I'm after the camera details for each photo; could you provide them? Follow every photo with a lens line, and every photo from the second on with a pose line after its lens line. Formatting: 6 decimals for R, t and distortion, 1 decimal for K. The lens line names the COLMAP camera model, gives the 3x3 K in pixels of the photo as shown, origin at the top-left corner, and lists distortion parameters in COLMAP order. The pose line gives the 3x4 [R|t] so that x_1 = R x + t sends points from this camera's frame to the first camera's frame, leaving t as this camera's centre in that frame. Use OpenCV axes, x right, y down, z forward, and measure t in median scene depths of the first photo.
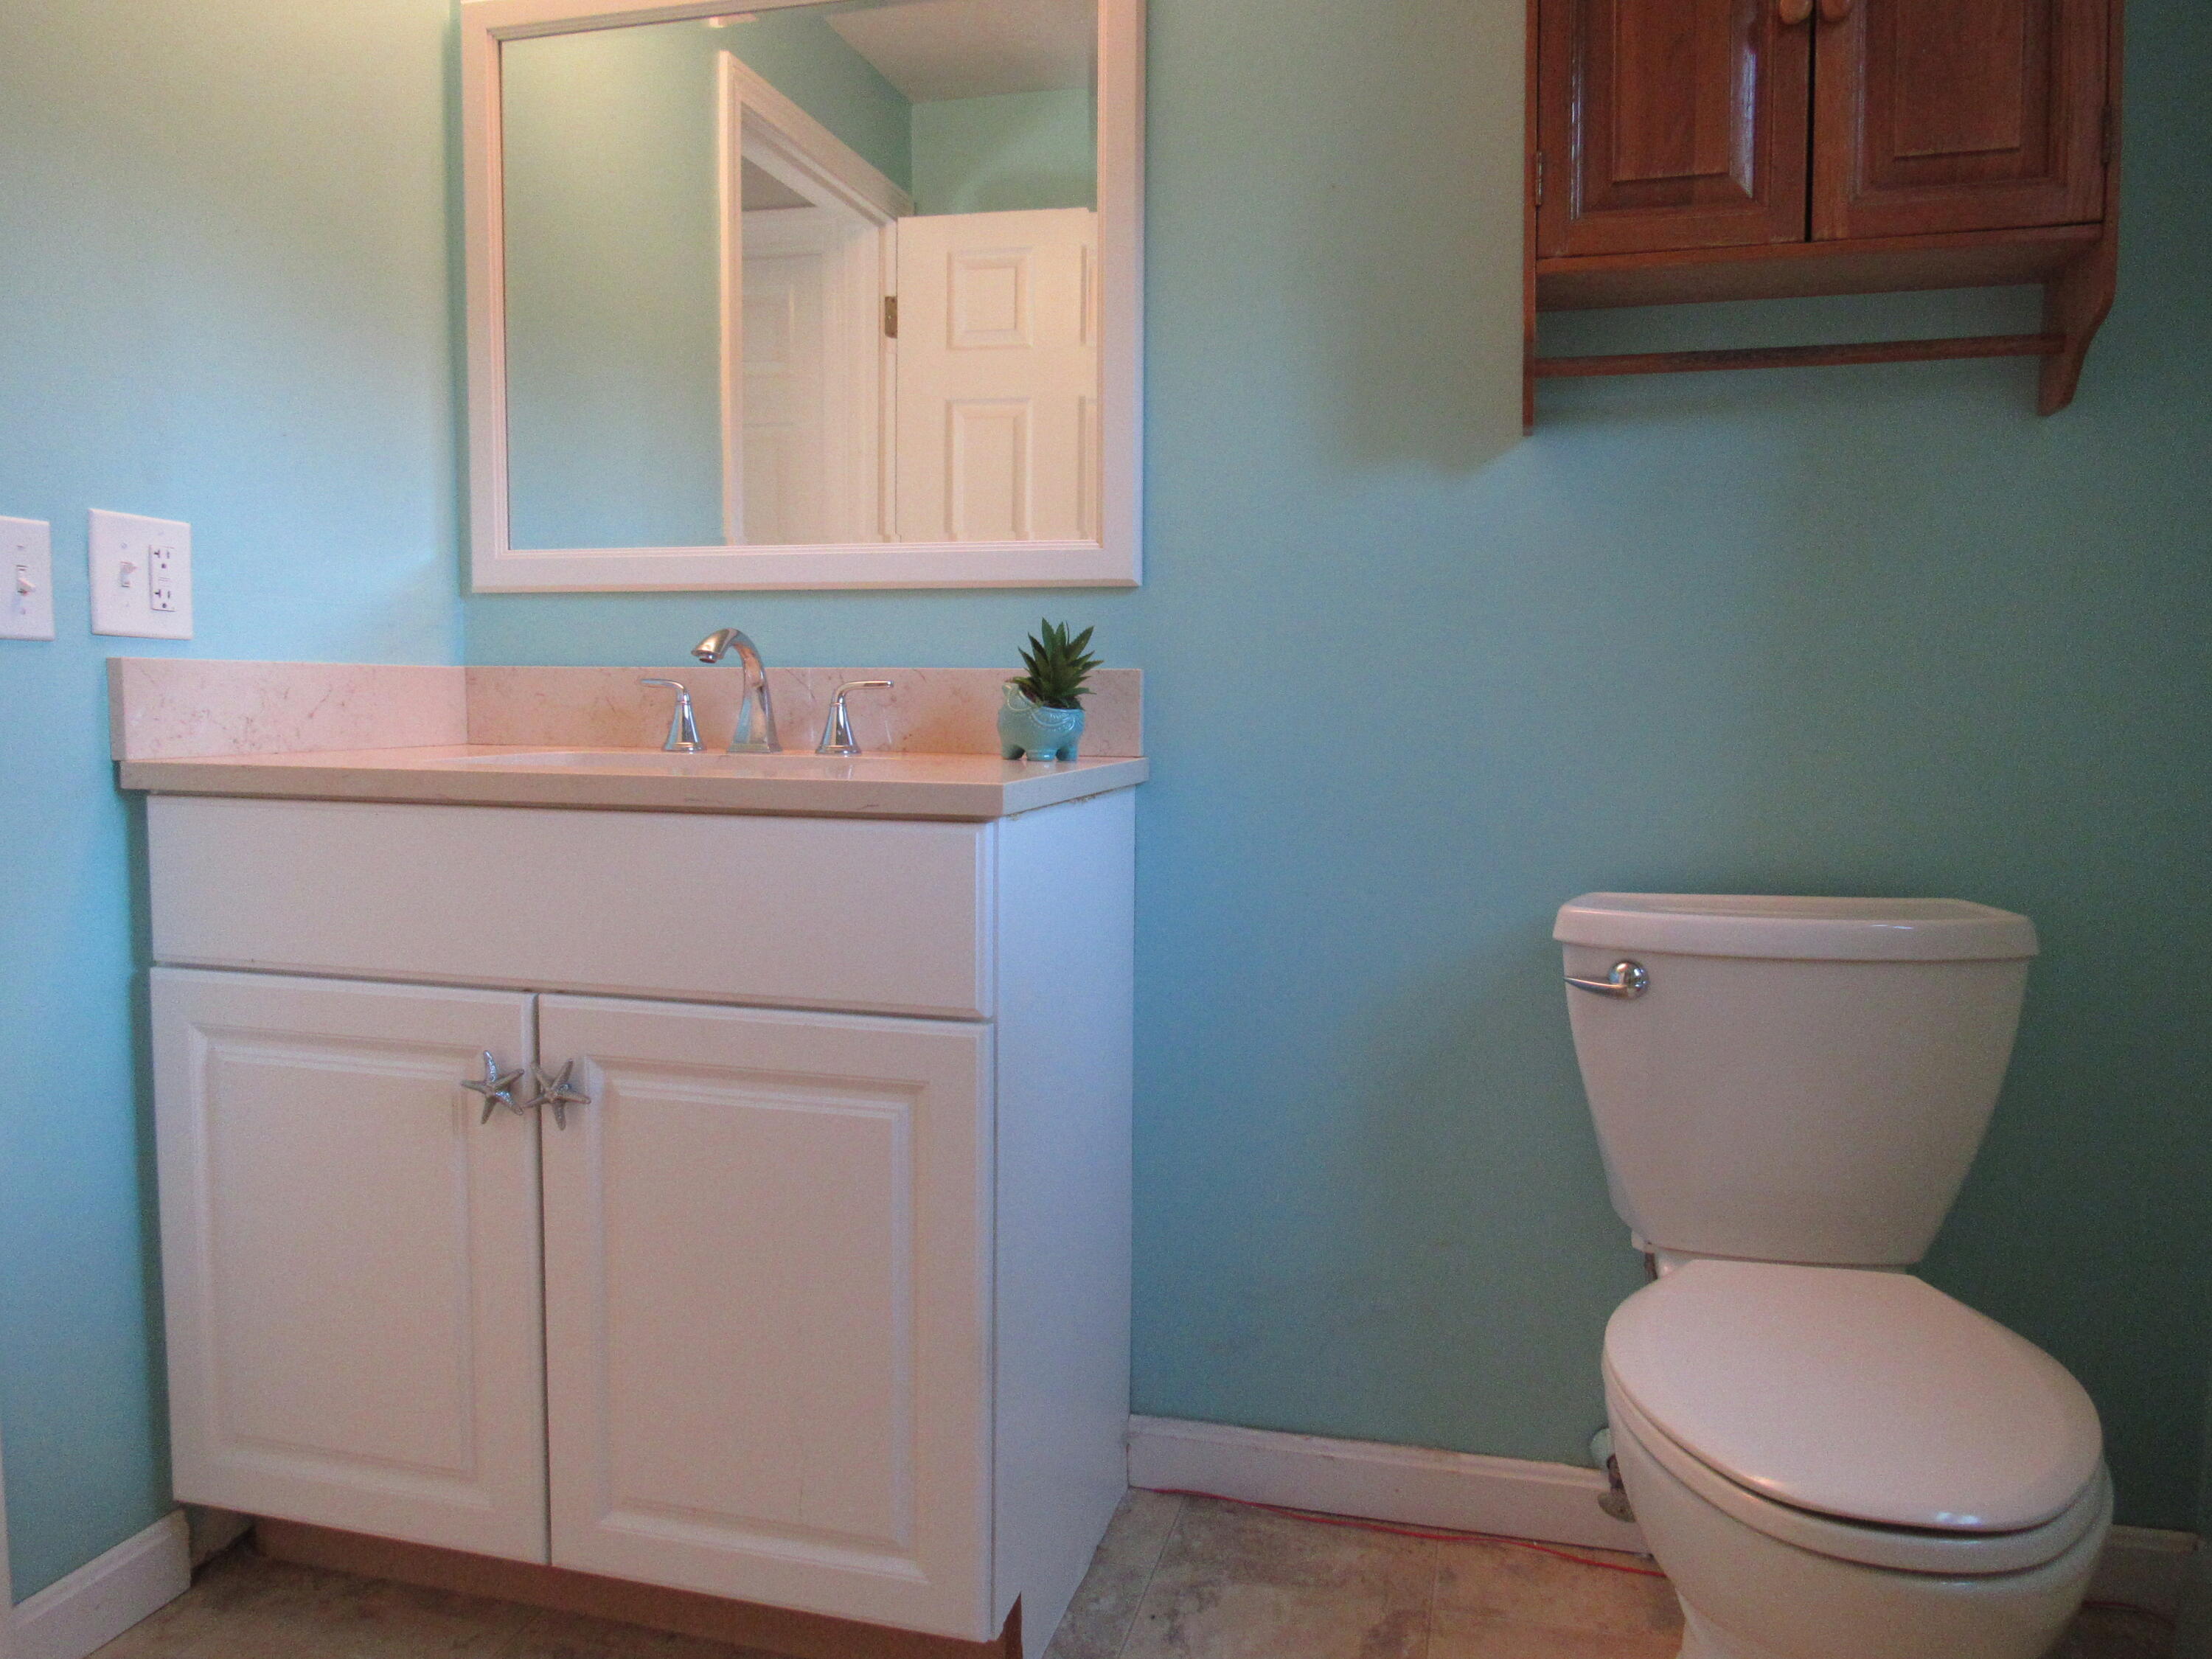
lens RADIAL K [[1630.8, 0, 1105.7], [0, 1630.8, 855.7], [0, 0, 1]] dist [-0.141647, 0.168852]
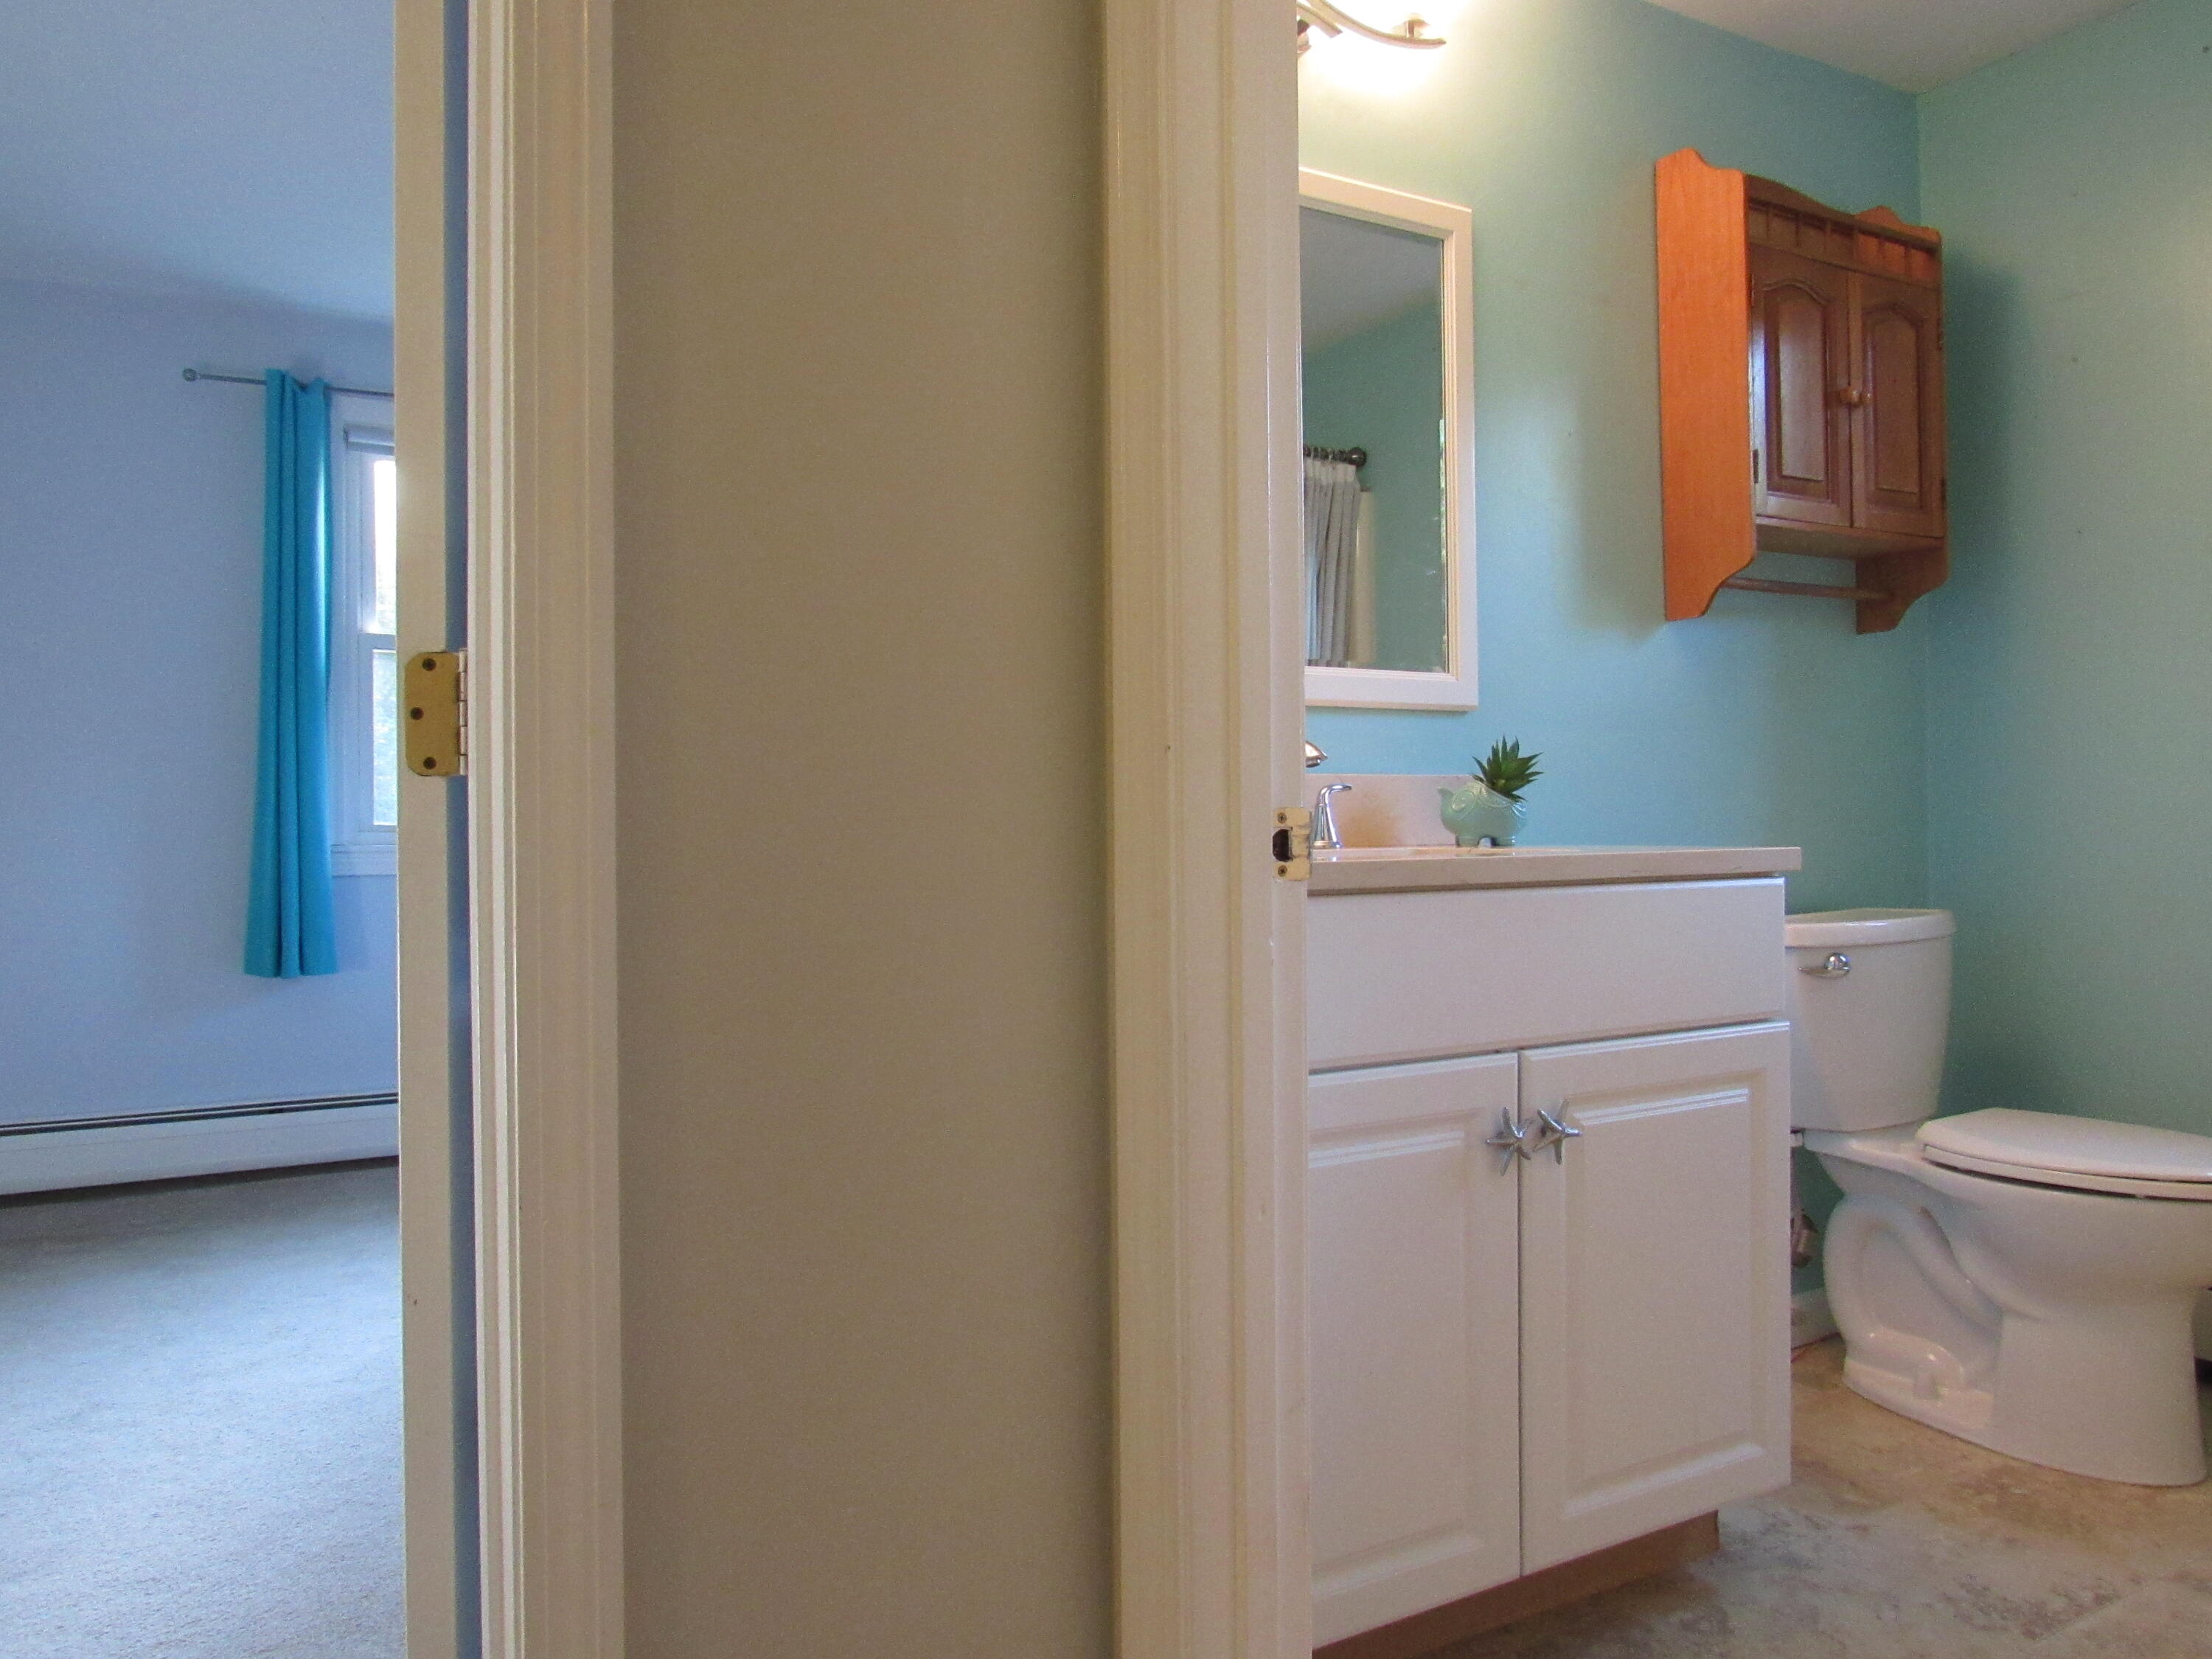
lens RADIAL K [[1603.0, 0, 1108.3], [0, 1603.0, 837.4], [0, 0, 1]] dist [-0.027992, 0.004913]
pose [[0.699761, -0.023316, 0.713996, -1.361183], [0.082402, 0.995430, -0.048253, -0.035026], [-0.709608, 0.092600, 0.698485, 0.392635]]
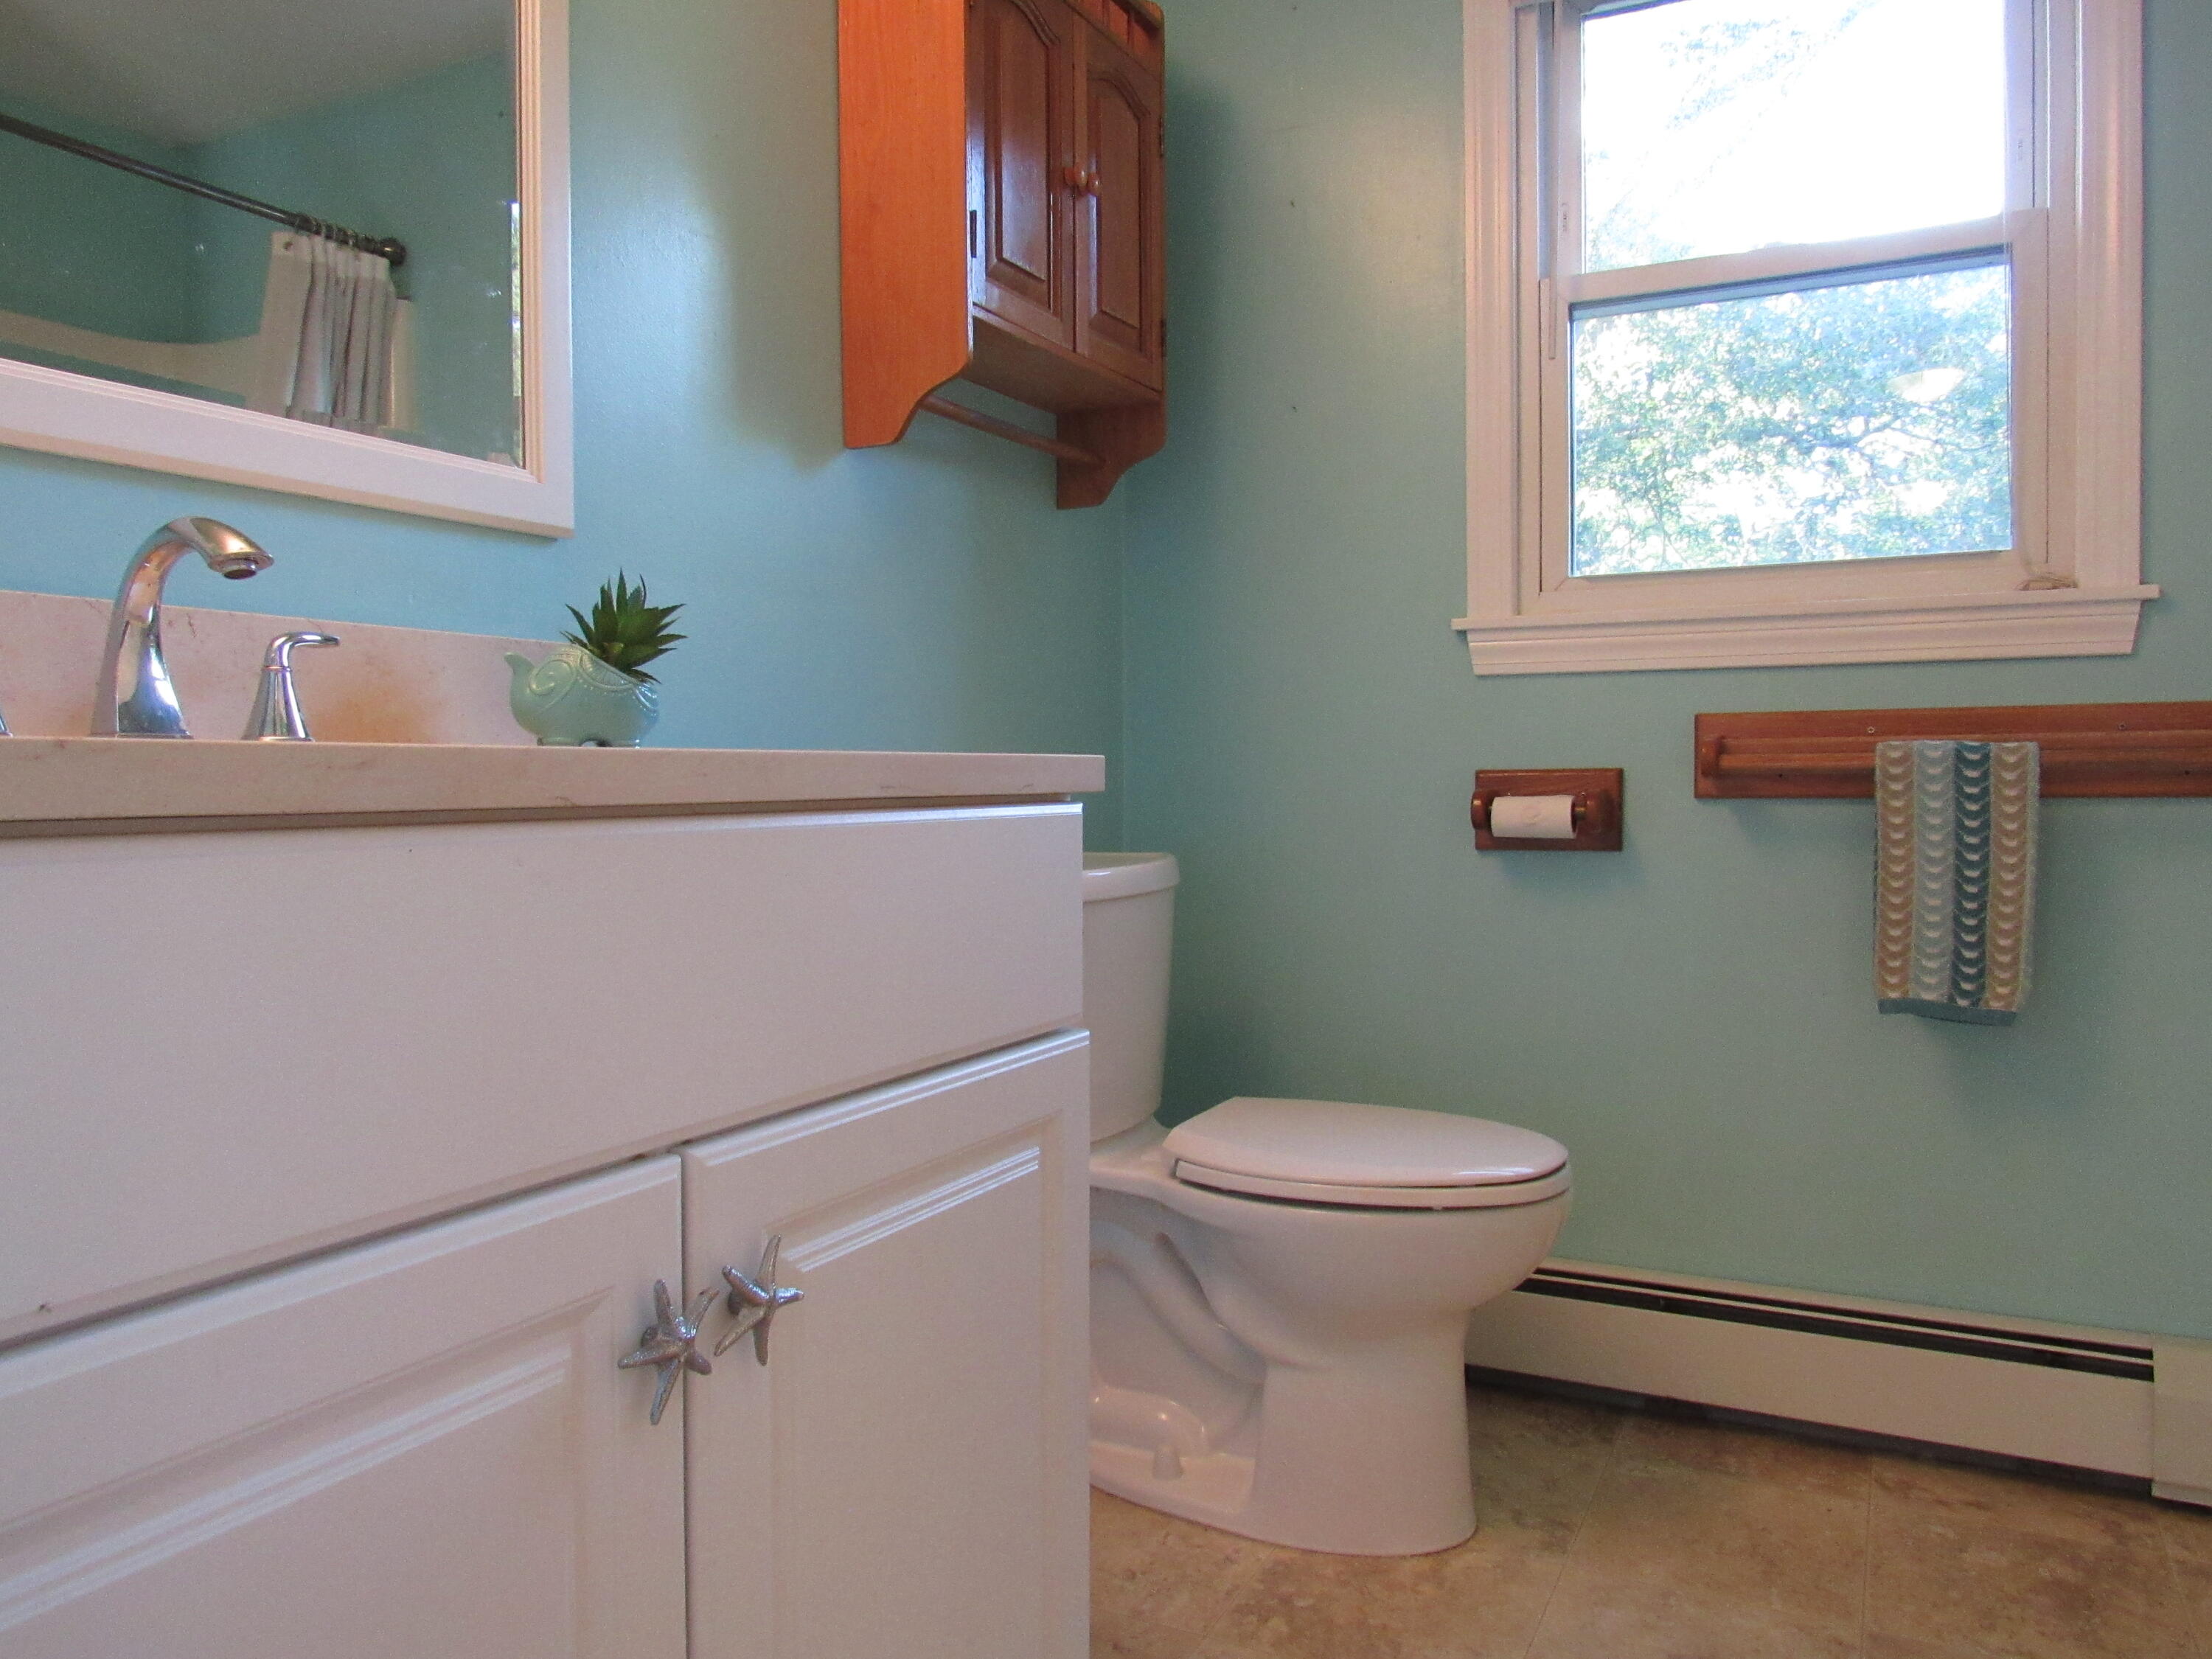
lens RADIAL K [[1603.0, 0, 1108.3], [0, 1603.0, 837.4], [0, 0, 1]] dist [-0.027992, 0.004913]
pose [[0.210593, -0.048699, 0.976360, -0.852980], [0.091016, 0.995397, 0.030017, -0.025438], [-0.973328, 0.082543, 0.214056, 0.722419]]
